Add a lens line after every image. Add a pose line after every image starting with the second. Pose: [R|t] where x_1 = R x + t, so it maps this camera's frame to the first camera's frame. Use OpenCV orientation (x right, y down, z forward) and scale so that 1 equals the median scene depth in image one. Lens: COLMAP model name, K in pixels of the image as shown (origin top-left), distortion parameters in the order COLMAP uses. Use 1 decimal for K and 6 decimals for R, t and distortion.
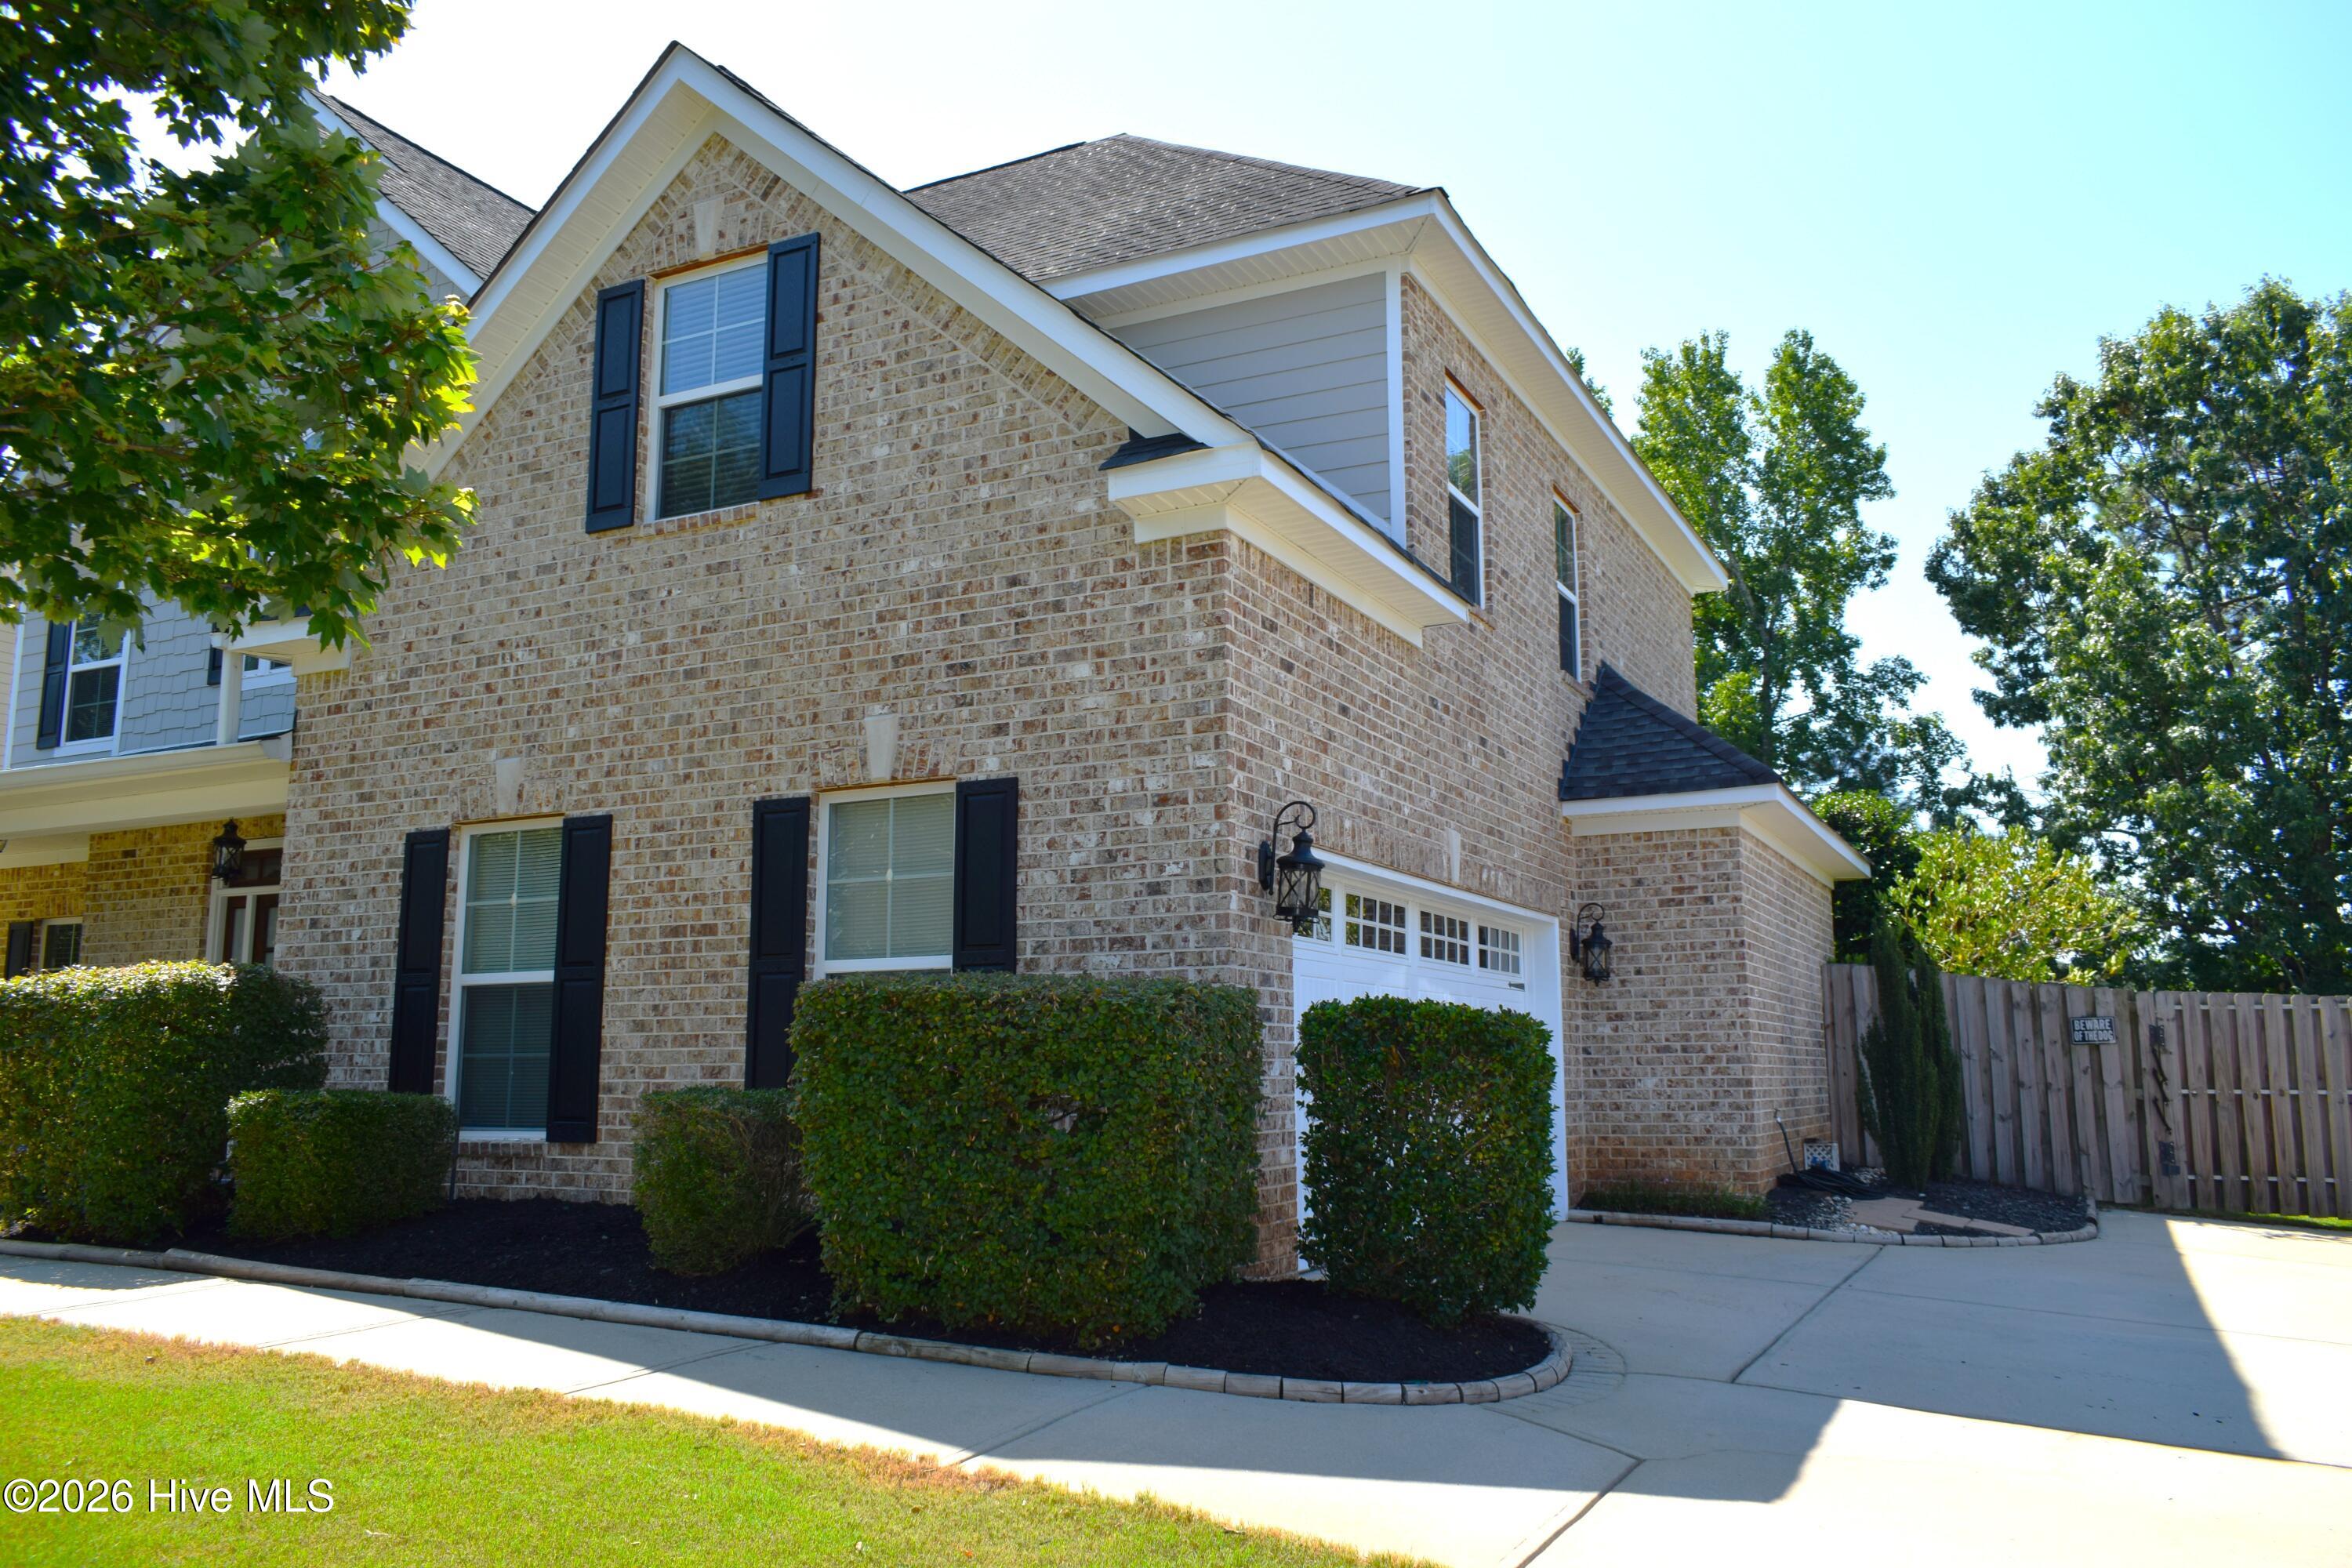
lens RADIAL K [[1802.4, 0, 1176.0], [0, 1802.4, 784.0], [0, 0, 1]] dist [-0.000788, 0.000945]
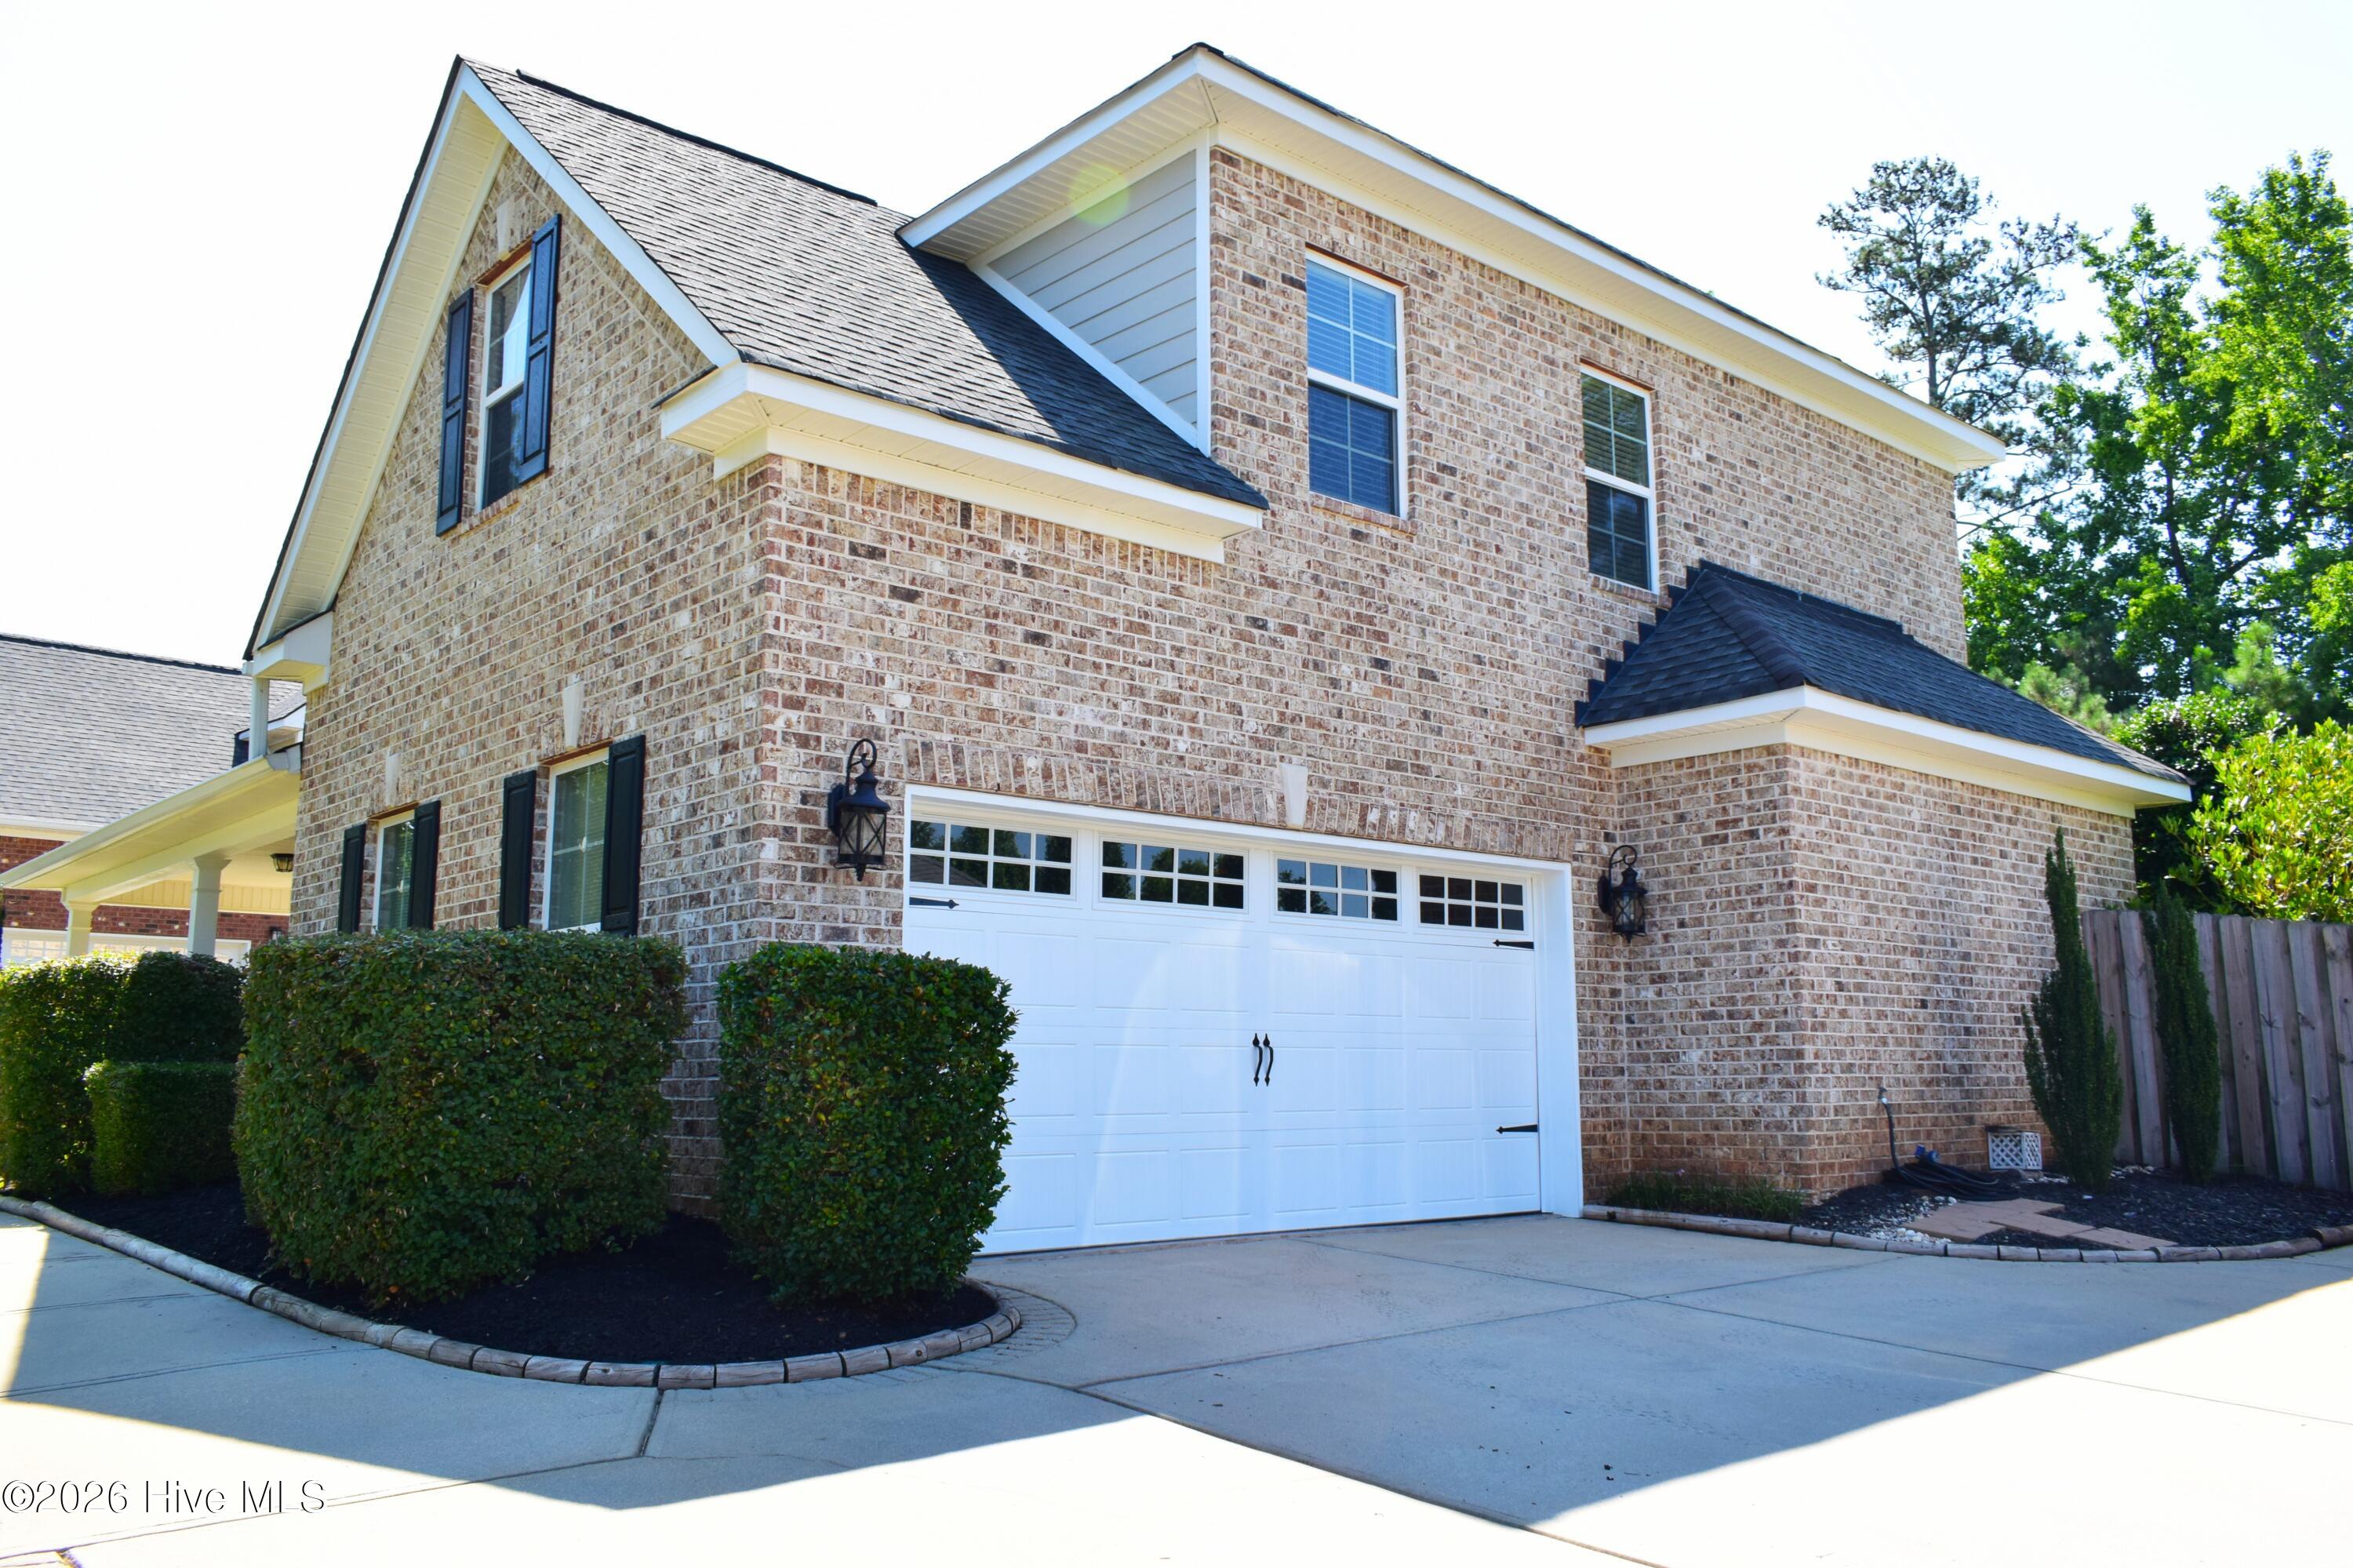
lens RADIAL K [[1852.7, 0, 1176.5], [0, 1852.7, 784.0], [0, 0, 1]] dist [-0.004246, -0.004990]
pose [[0.930272, -0.060780, -0.361801, 0.368276], [0.061775, 0.998051, -0.008828, 0.033568], [0.361633, -0.014138, 0.932213, 0.117175]]
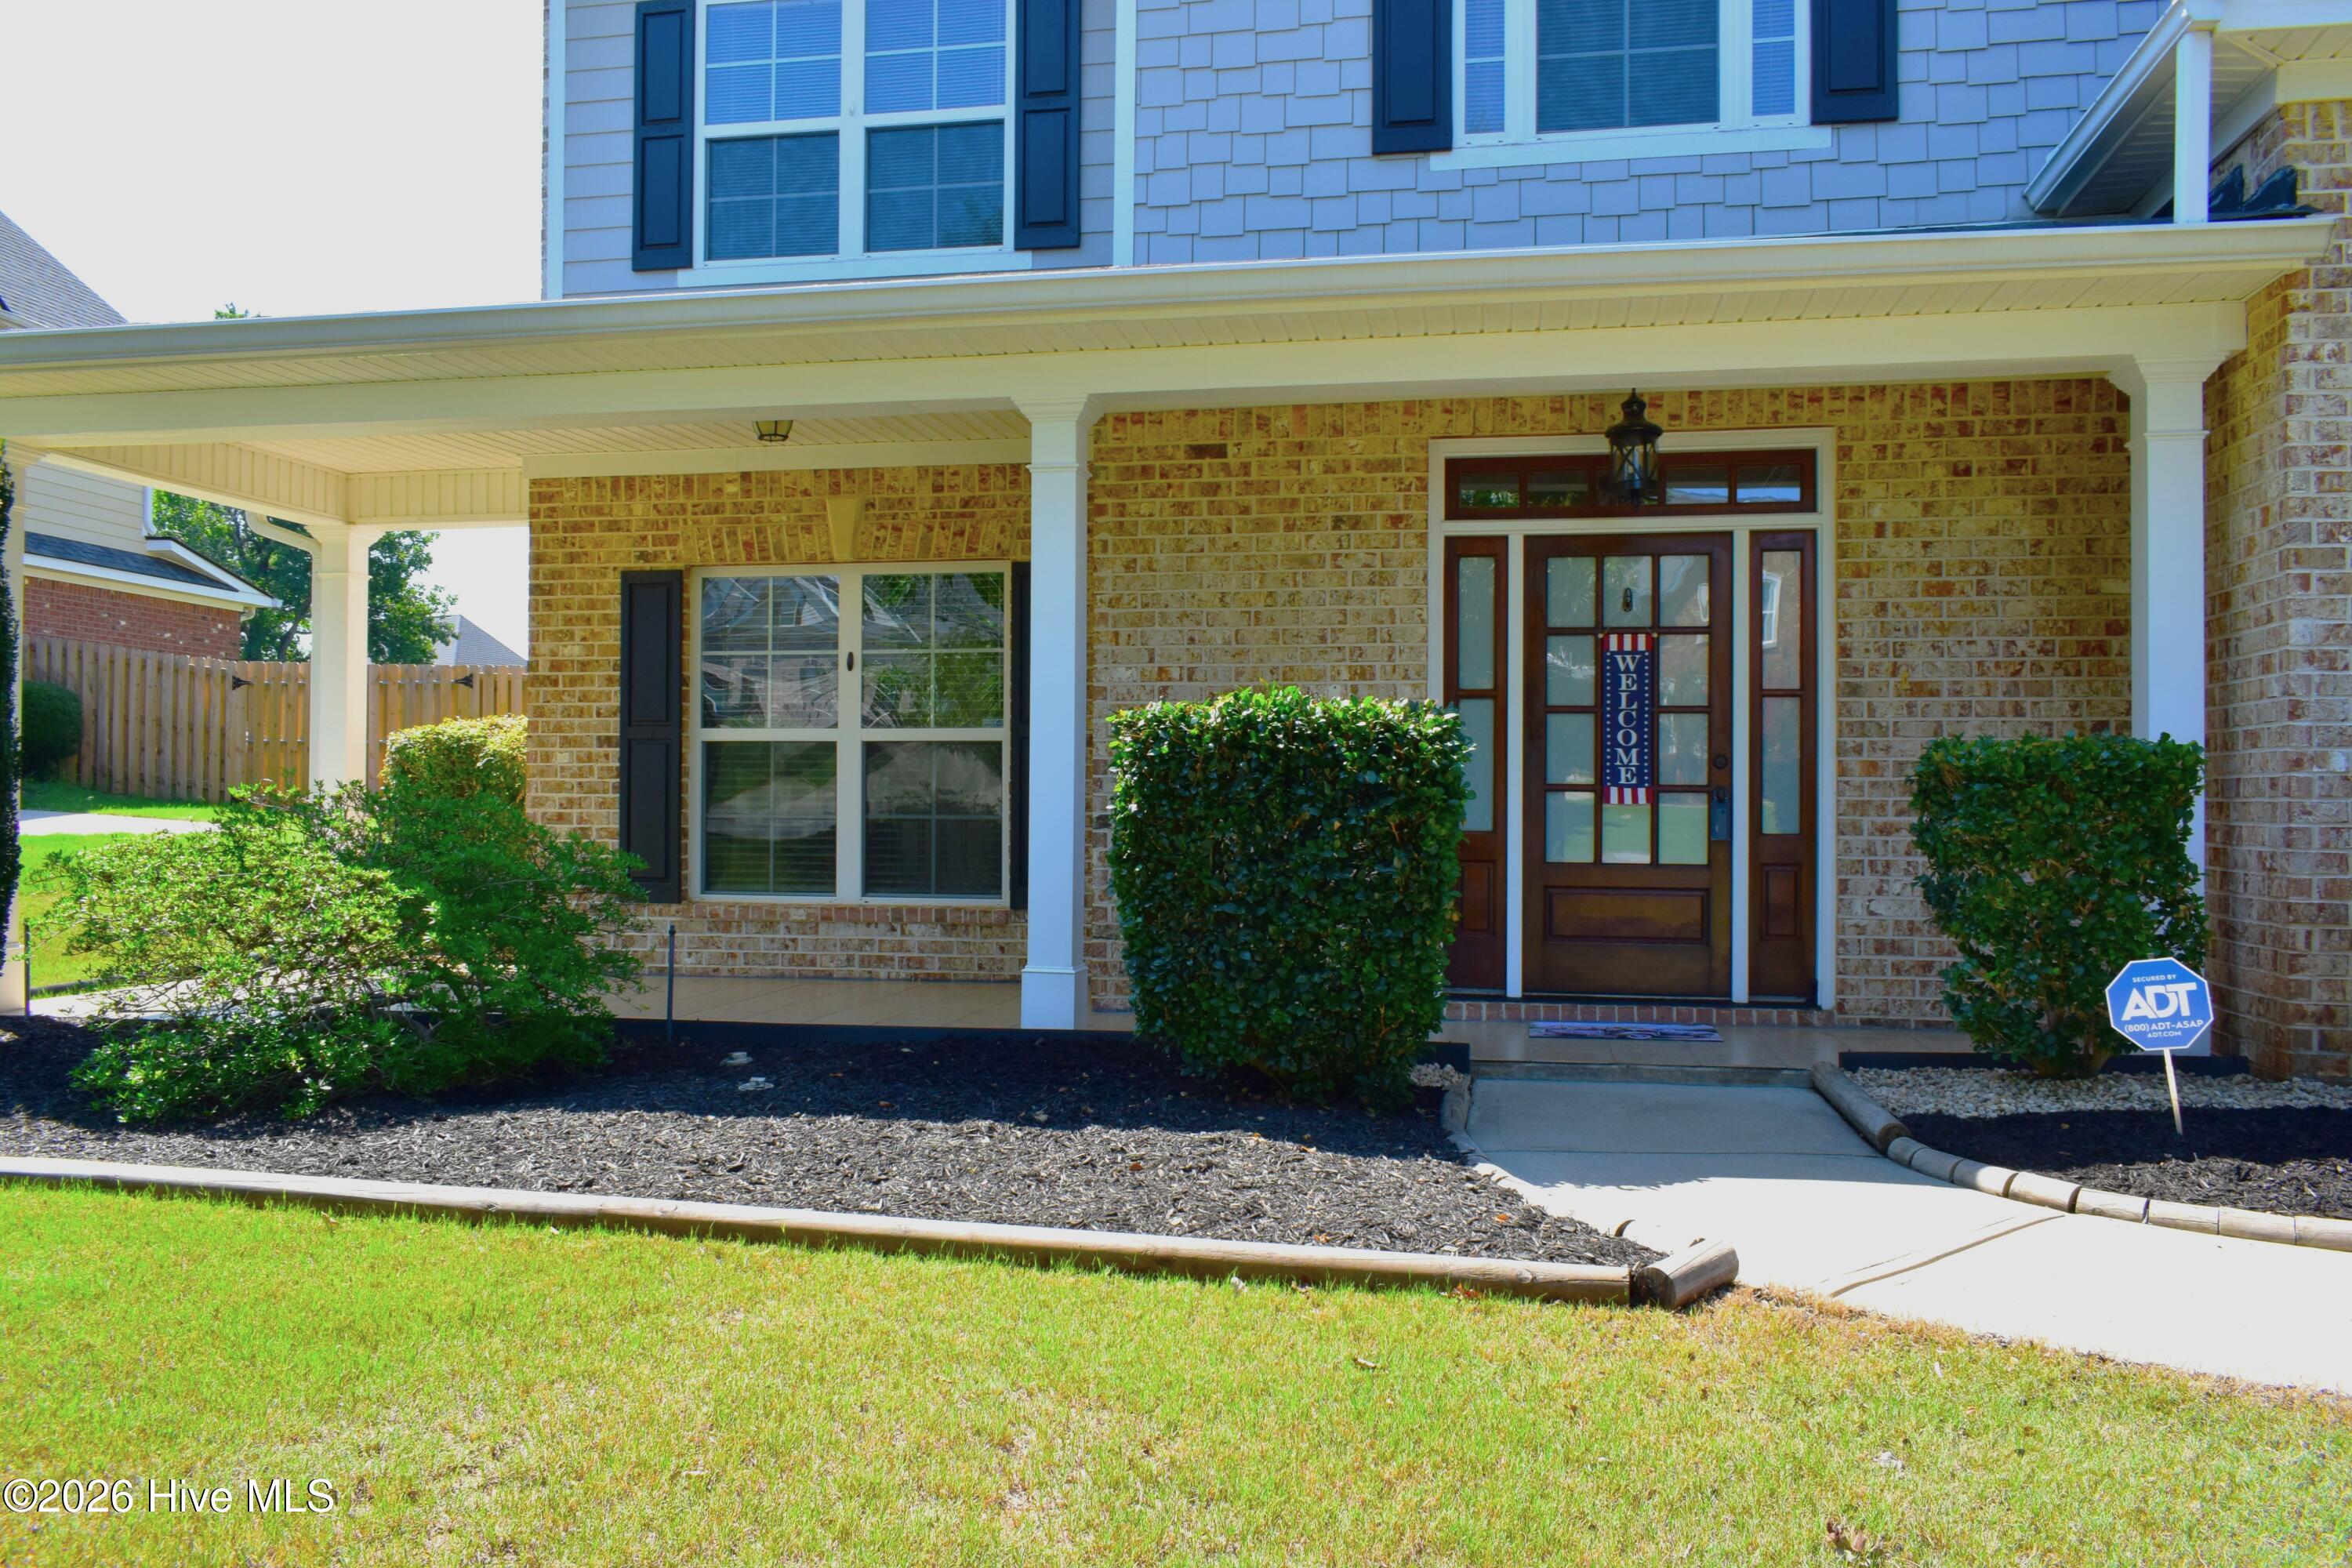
lens RADIAL K [[1807.9, 0, 1176.0], [0, 1807.9, 784.0], [0, 0, 1]] dist [-0.023366, 0.010377]
pose [[0.966118, 0.016997, 0.257541, -0.259833], [-0.055364, 0.988250, 0.142467, 0.021782], [-0.252093, -0.151899, 0.955707, 0.162795]]
